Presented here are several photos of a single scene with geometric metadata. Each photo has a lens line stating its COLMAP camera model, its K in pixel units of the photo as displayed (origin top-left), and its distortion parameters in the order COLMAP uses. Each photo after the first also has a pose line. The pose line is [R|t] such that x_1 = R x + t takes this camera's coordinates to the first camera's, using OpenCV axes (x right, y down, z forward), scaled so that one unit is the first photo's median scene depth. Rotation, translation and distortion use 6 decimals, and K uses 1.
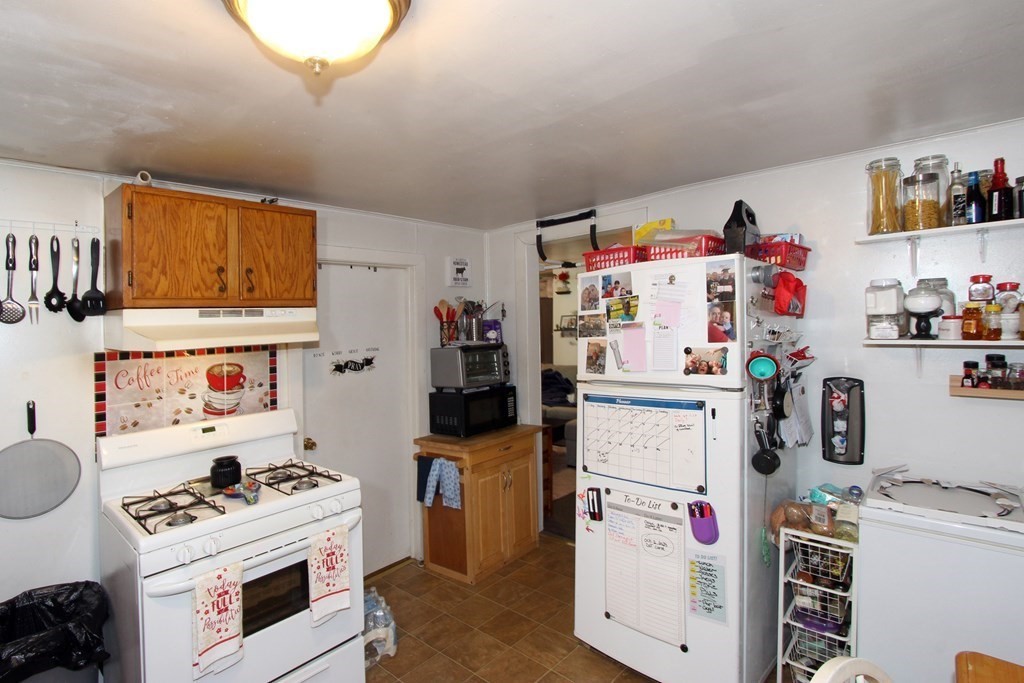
lens RADIAL K [[494.8, 0, 520.9], [0, 494.8, 304.0], [0, 0, 1]] dist [0.000912, 0.000291]
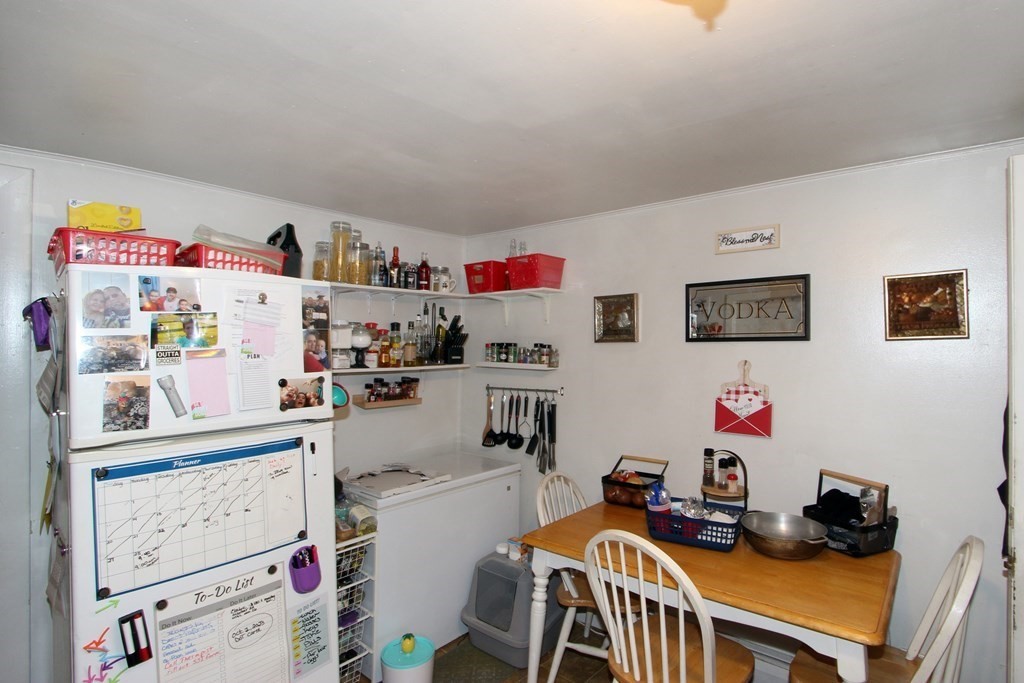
lens RADIAL K [[494.8, 0, 511.4], [0, 494.8, 347.9], [0, 0, 1]] dist [0.000912, 0.000291]
pose [[0.058631, 0.030002, 0.997829, -0.498536], [-0.028719, 0.999185, -0.028355, 0.045372], [-0.997867, -0.026995, 0.059445, 0.543441]]
